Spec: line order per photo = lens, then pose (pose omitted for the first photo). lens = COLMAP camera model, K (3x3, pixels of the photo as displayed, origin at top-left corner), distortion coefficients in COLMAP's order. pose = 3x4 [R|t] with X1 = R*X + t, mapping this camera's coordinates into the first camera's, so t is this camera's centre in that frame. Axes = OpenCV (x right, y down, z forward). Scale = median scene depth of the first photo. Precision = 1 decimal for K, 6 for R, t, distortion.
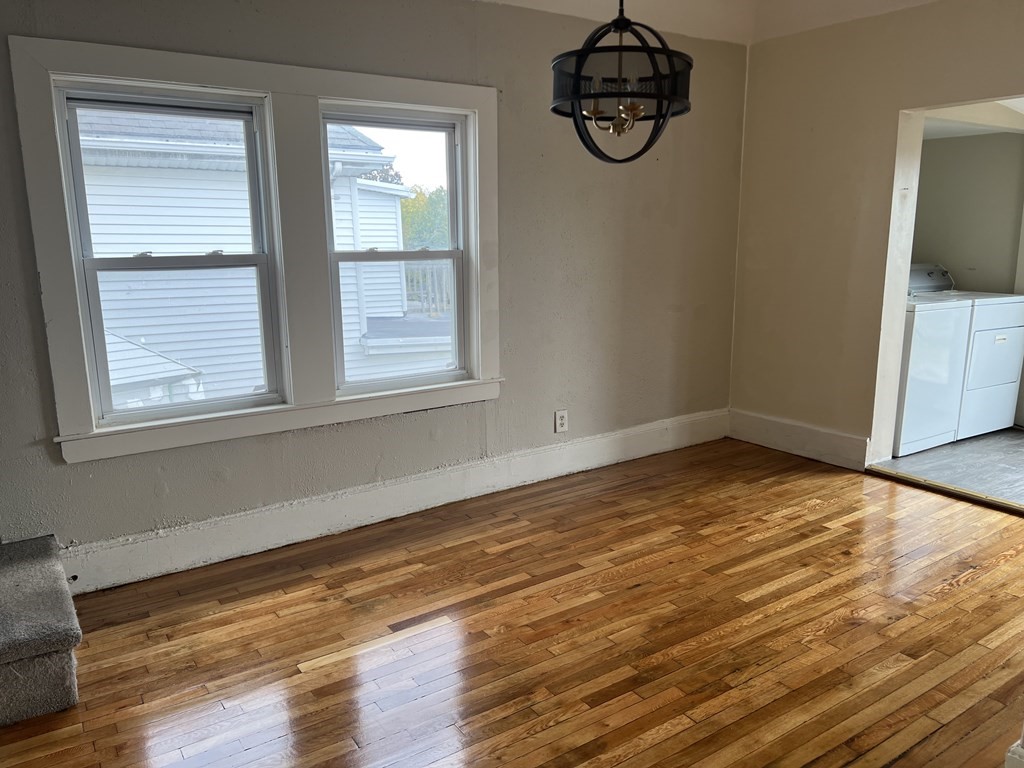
lens RADIAL K [[770.7, 0, 520.6], [0, 770.7, 388.2], [0, 0, 1]] dist [0.064905, -0.041098]
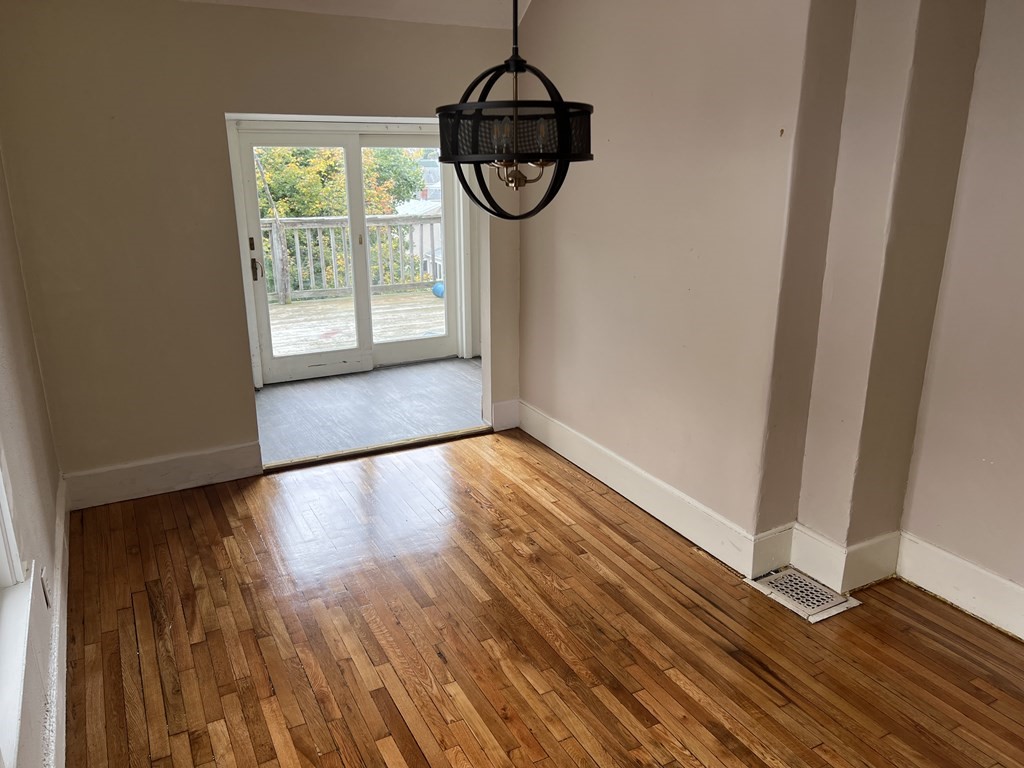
lens RADIAL K [[770.7, 0, 510.9], [0, 770.7, 401.5], [0, 0, 1]] dist [0.064905, -0.041098]
pose [[0.114783, -0.303398, 0.945925, -0.698519], [0.201211, 0.939582, 0.276948, -0.303630], [-0.972800, 0.158541, 0.168895, 0.789429]]
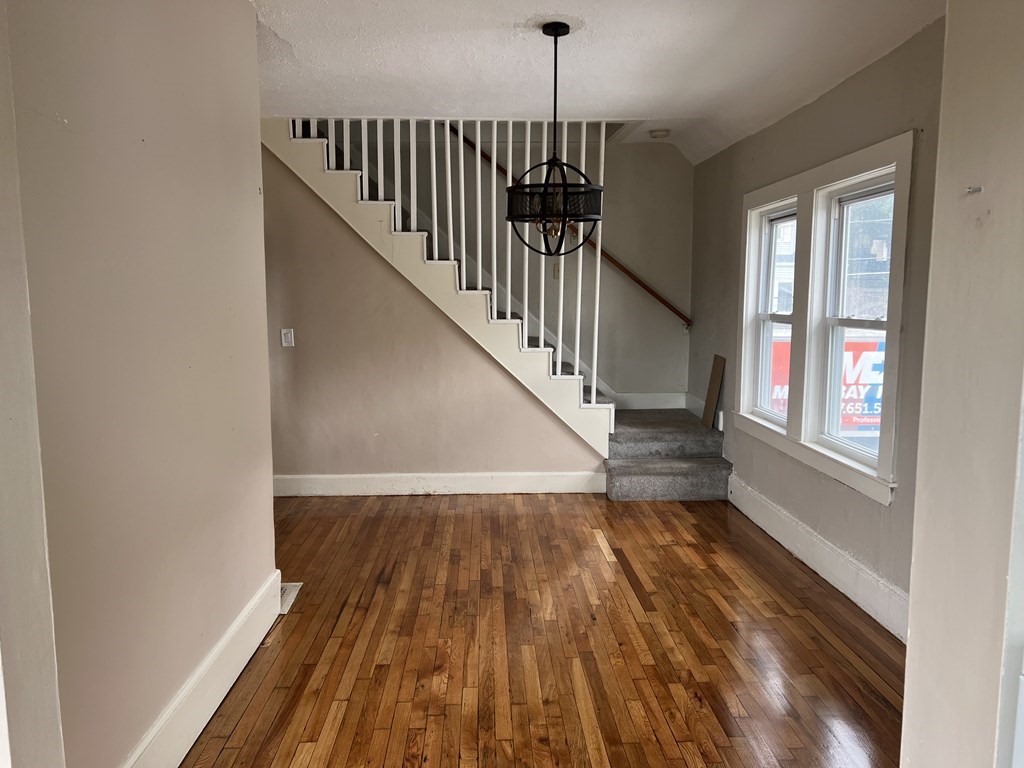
lens RADIAL K [[770.7, 0, 517.0], [0, 770.7, 382.6], [0, 0, 1]] dist [0.064905, -0.041098]
pose [[-0.532036, 0.101538, -0.840612, 1.229685], [-0.167740, 0.960468, 0.222180, -0.330792], [0.829940, 0.259212, -0.493972, 1.518756]]
